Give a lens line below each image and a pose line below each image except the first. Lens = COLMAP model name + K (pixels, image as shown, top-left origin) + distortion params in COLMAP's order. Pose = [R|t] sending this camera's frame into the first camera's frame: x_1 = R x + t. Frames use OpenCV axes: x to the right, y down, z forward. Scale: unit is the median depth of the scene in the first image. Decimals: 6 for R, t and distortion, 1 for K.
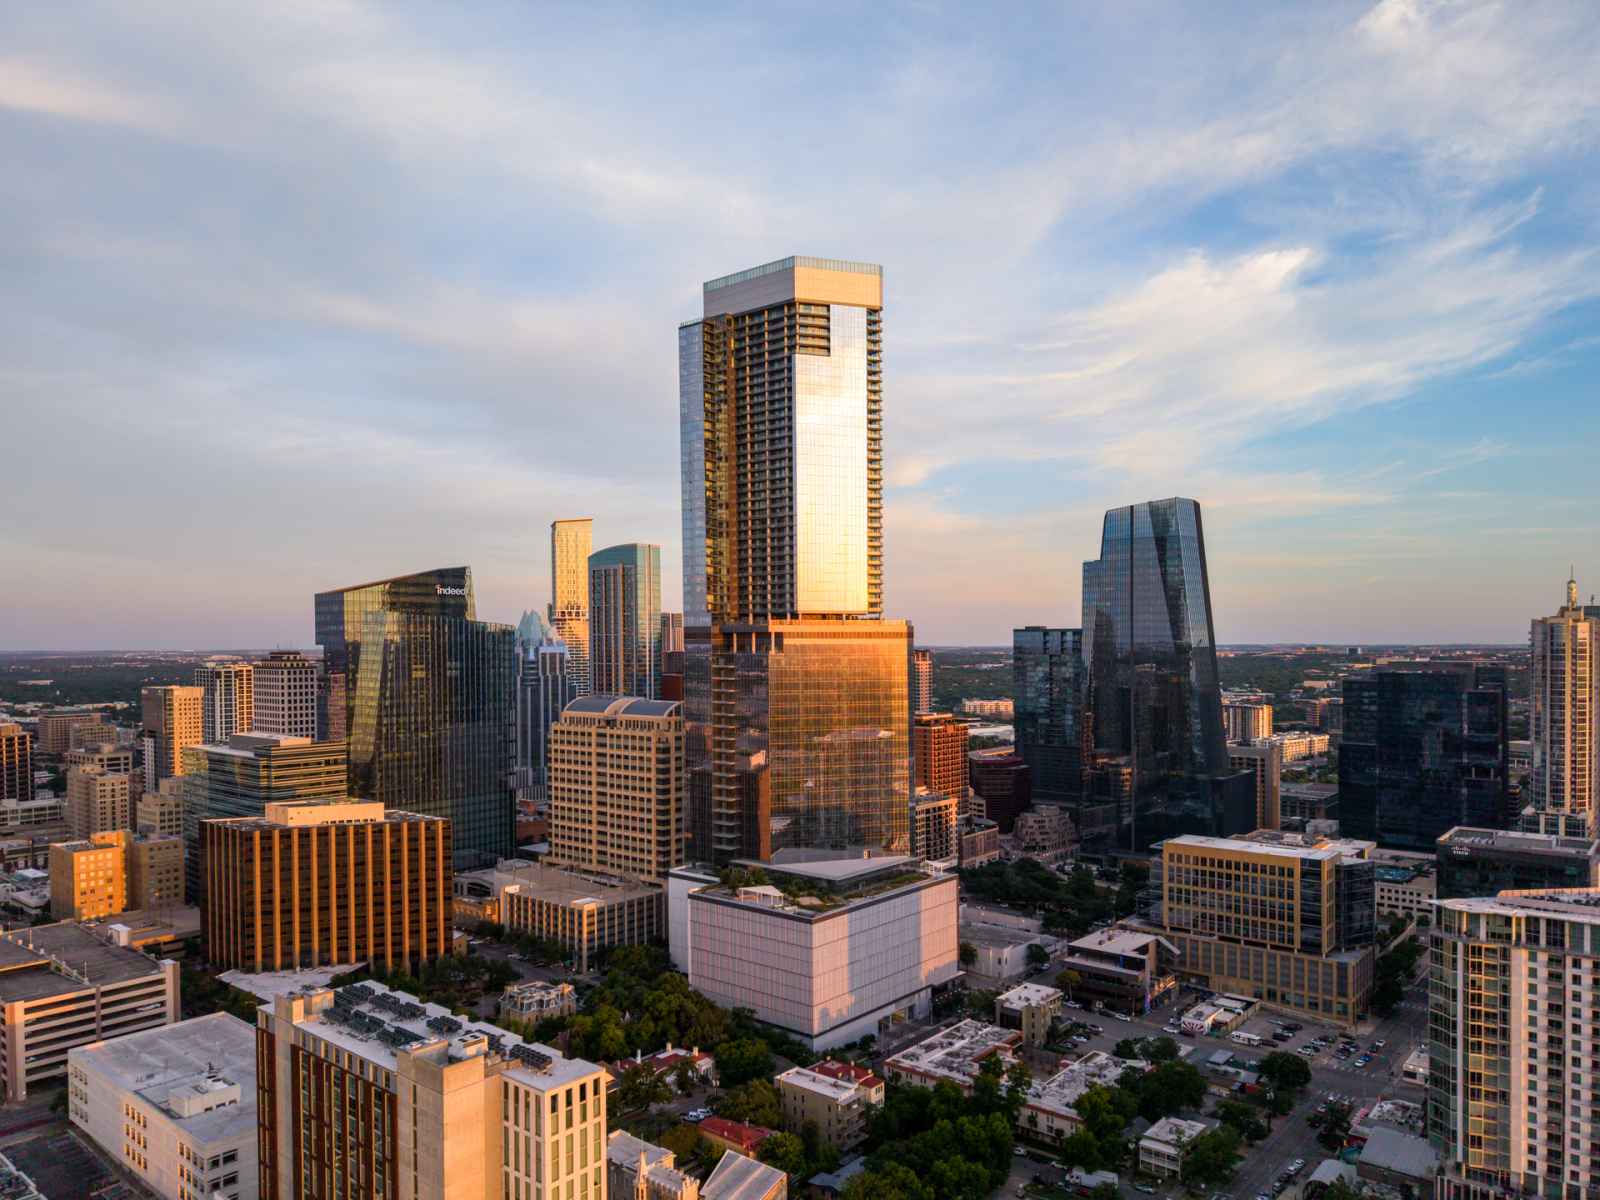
lens RADIAL K [[1102.9, 0, 779.7], [0, 1102.9, 644.4], [0, 0, 1]] dist [0.033554, -0.011120]
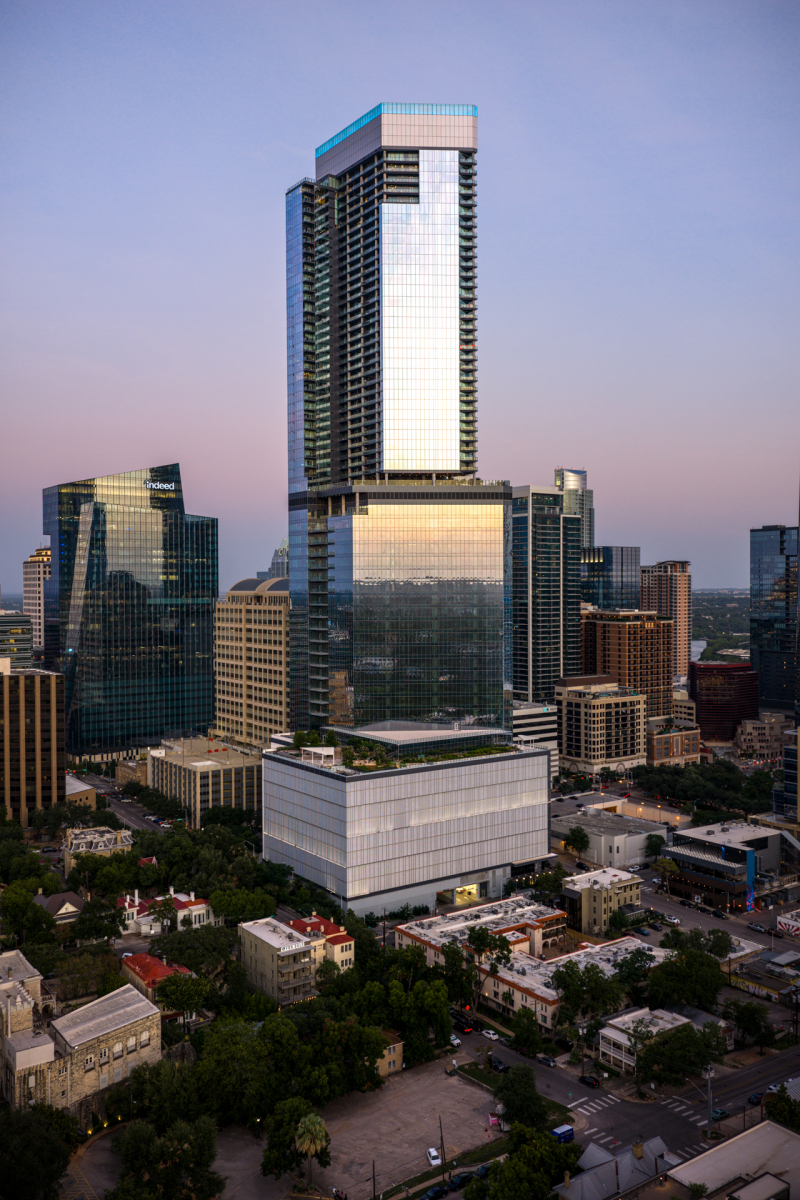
lens RADIAL K [[1018.7, 0, 400.3], [0, 1018.7, 598.2], [0, 0, 1]] dist [0.009382, 0.000471]
pose [[0.967473, 0.007934, -0.252851, 0.256108], [-0.007047, 0.999965, 0.004415, 0.077530], [0.252877, -0.002489, 0.967495, 0.138627]]
